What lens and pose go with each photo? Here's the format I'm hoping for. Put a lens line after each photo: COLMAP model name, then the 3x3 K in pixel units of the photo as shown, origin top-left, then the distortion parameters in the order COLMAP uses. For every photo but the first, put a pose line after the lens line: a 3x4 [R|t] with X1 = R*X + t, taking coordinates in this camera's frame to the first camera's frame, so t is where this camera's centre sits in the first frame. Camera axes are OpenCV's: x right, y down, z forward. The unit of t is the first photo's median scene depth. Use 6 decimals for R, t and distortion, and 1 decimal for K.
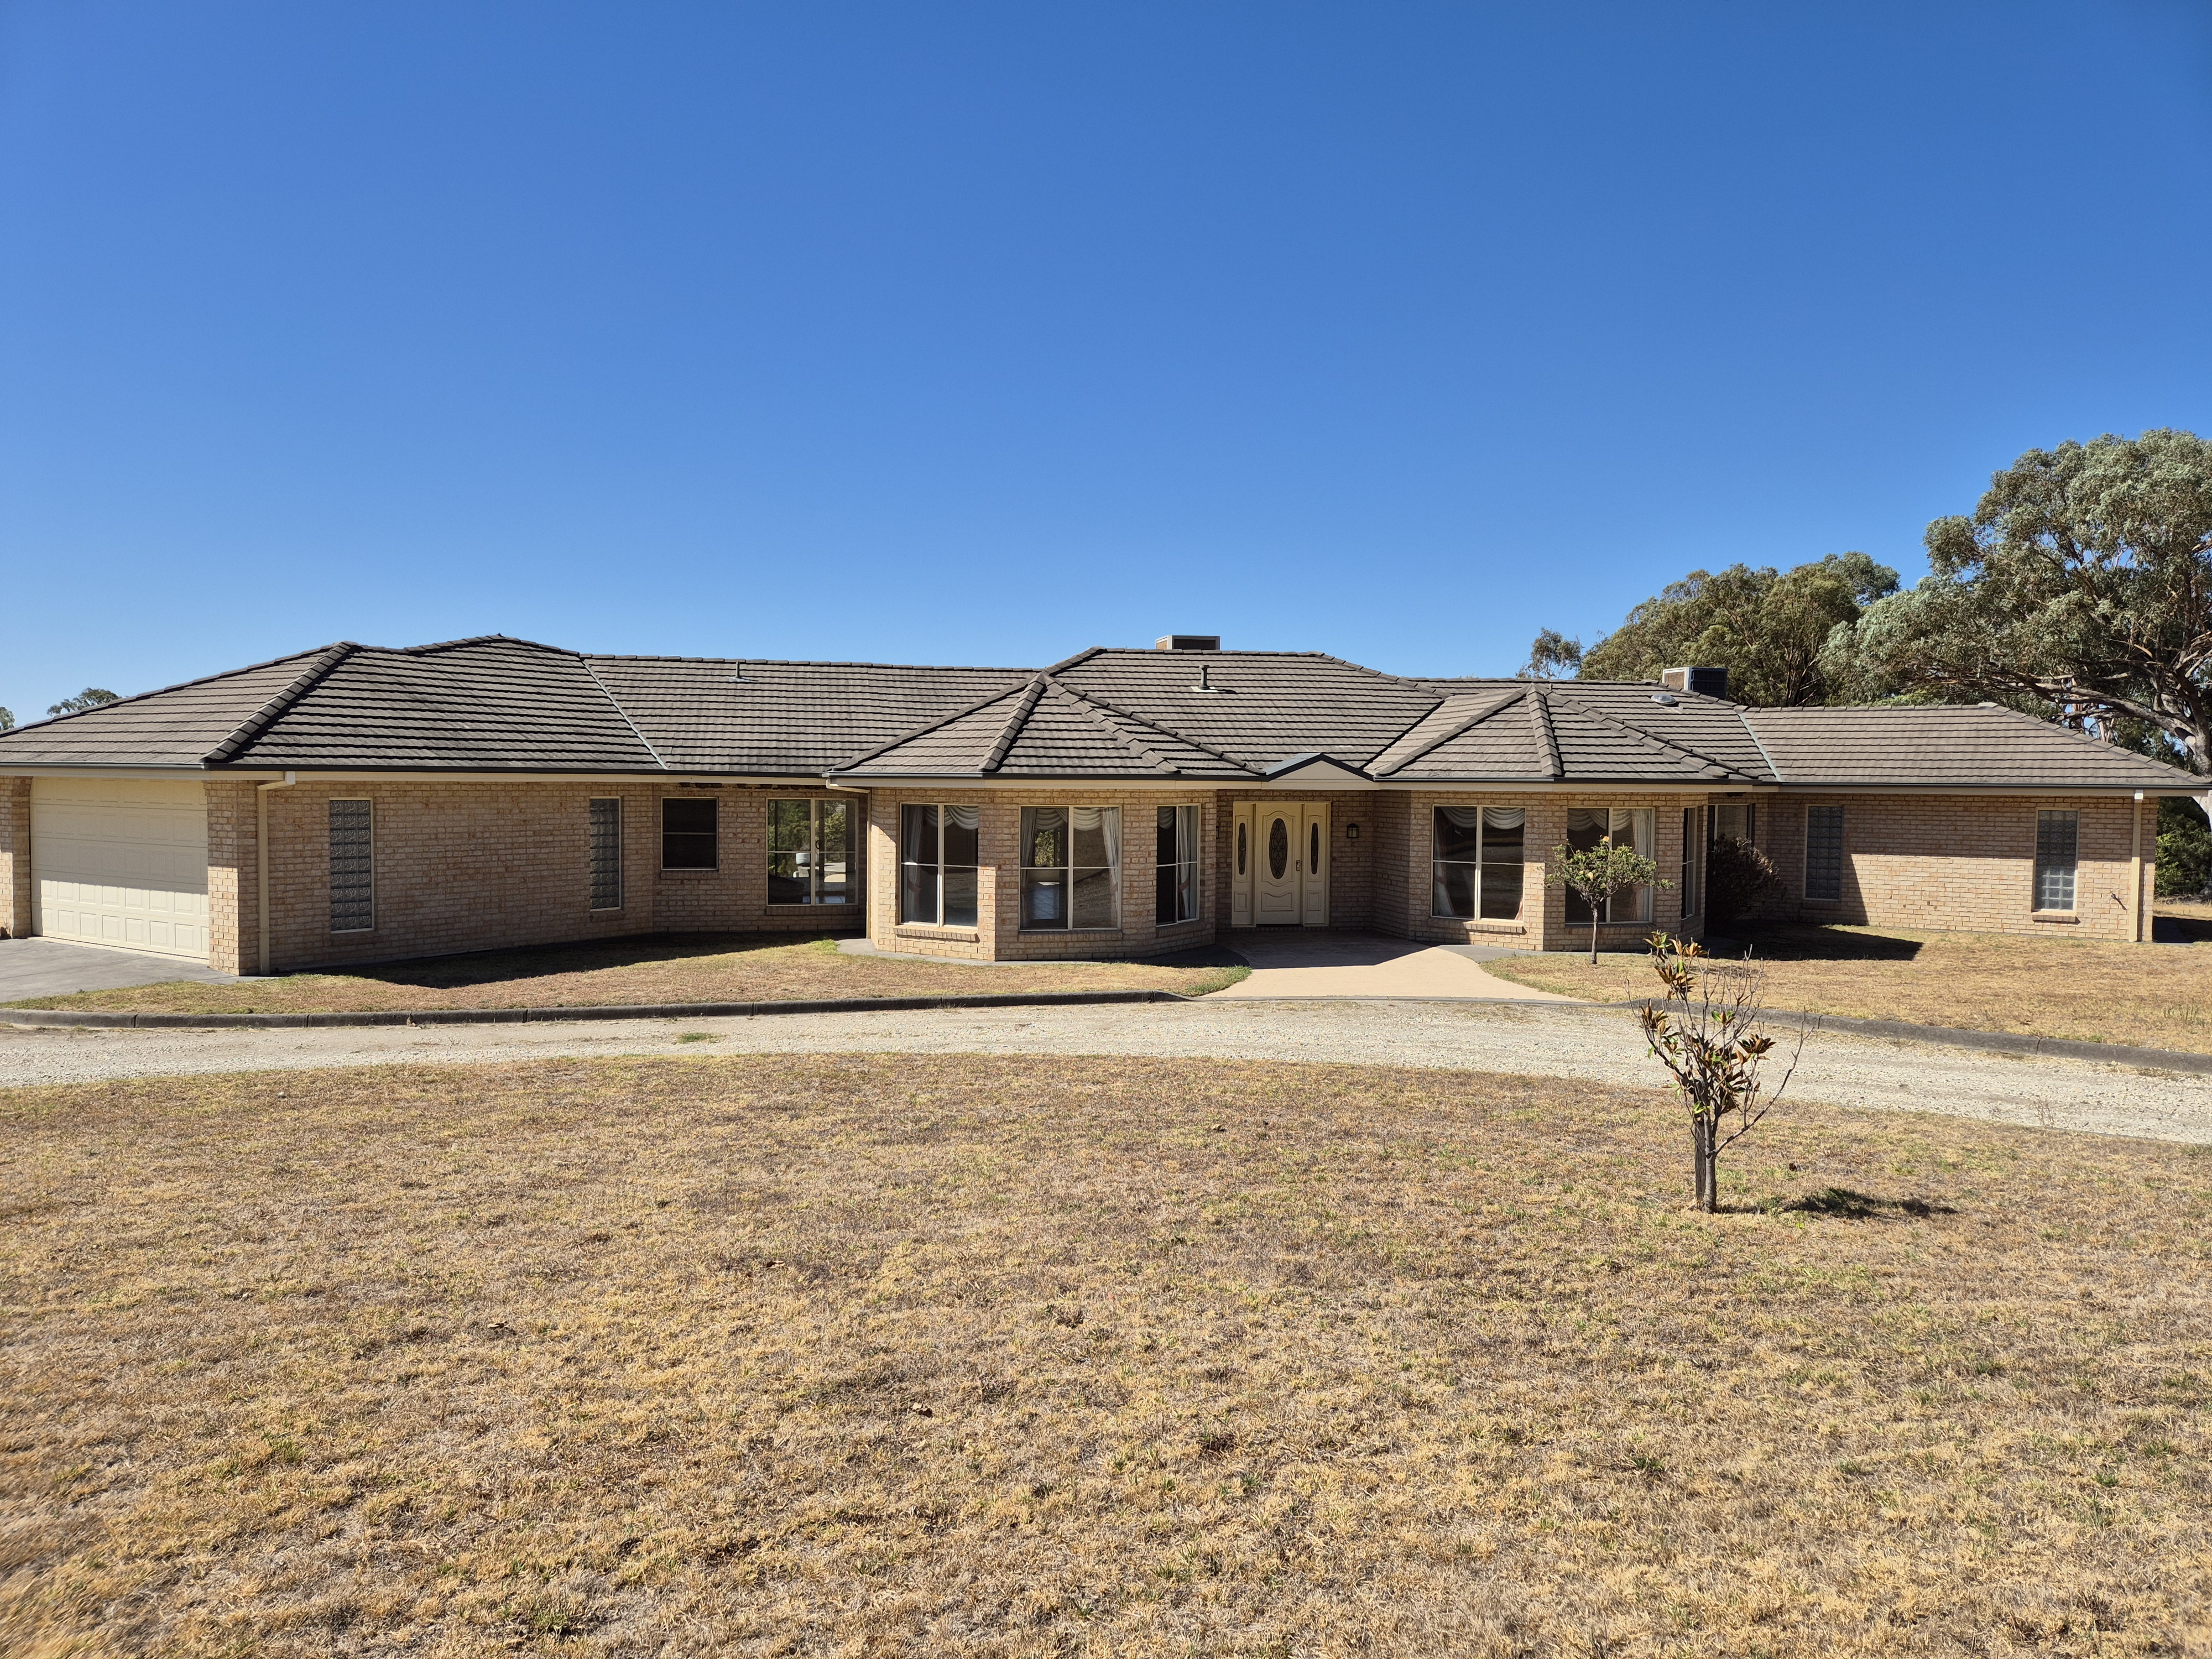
lens RADIAL K [[1486.0, 0, 1091.2], [0, 1486.0, 835.0], [0, 0, 1]] dist [0.054018, -0.050141]
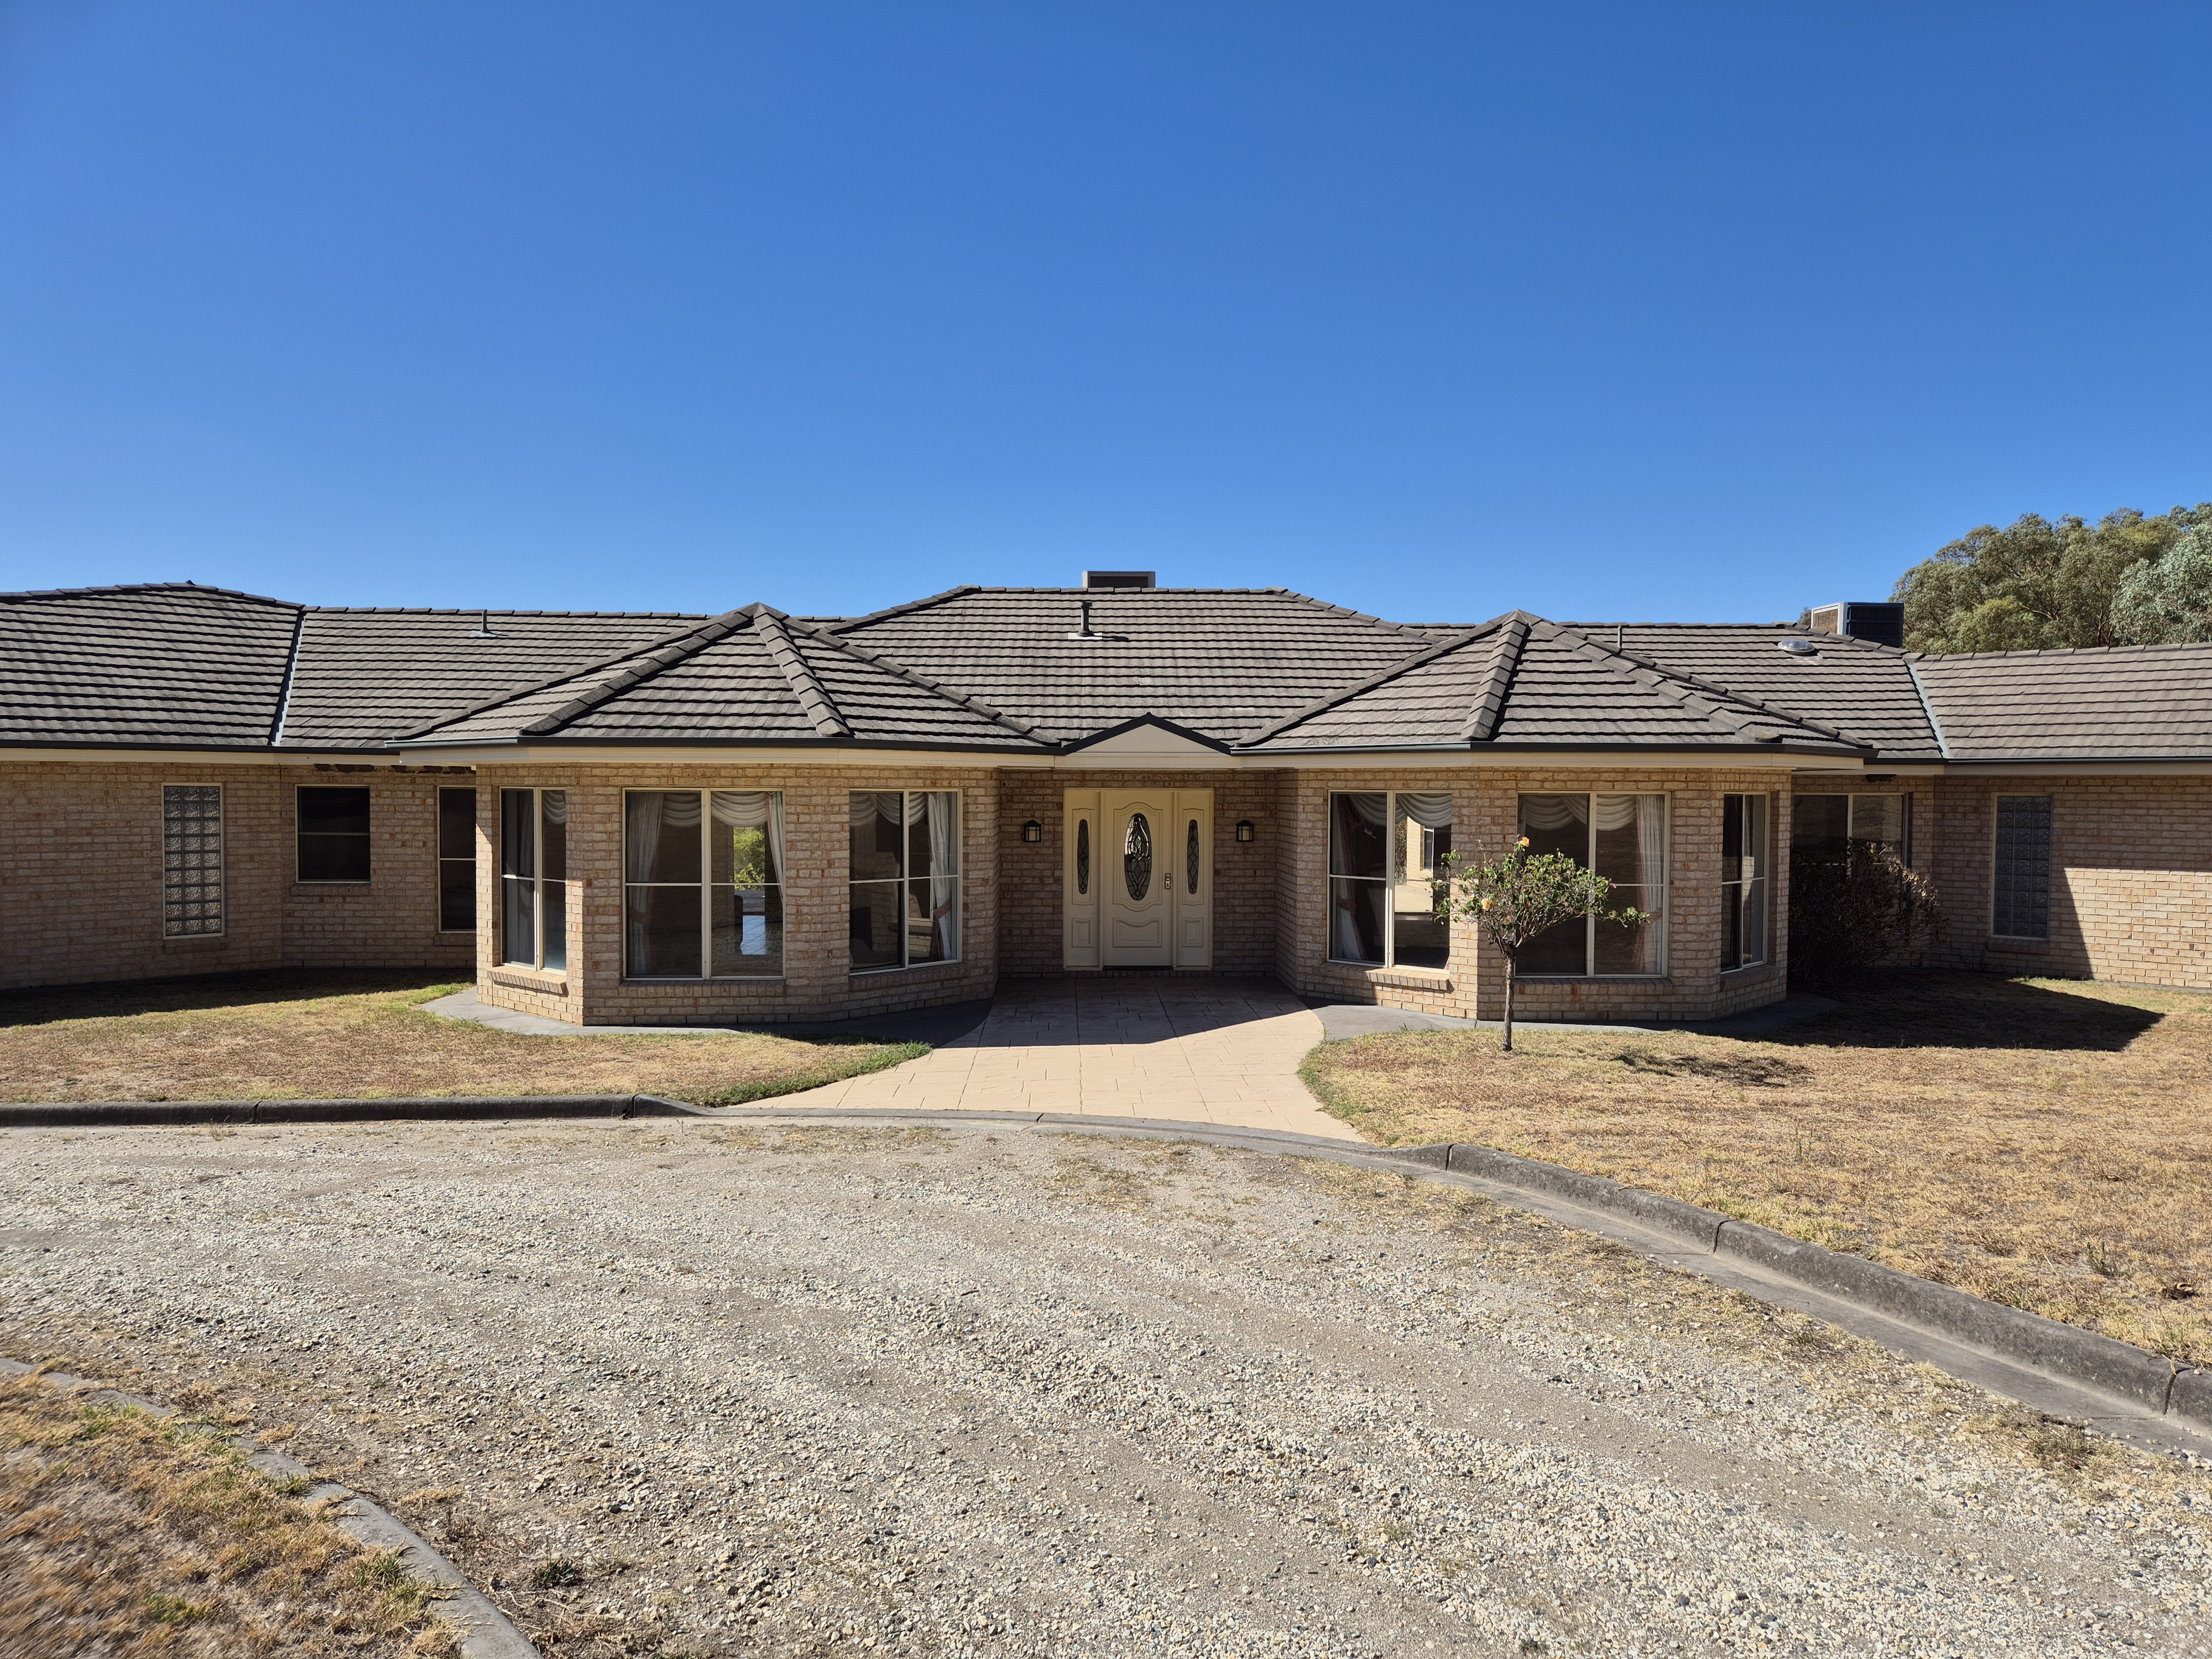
lens RADIAL K [[1486.0, 0, 1122.5], [0, 1486.0, 830.8], [0, 0, 1]] dist [0.054018, -0.050141]
pose [[0.986358, 0.000534, -0.164616, 0.235807], [-0.002093, 0.999955, -0.009301, 0.003670], [0.164604, 0.009519, 0.986314, 0.323677]]
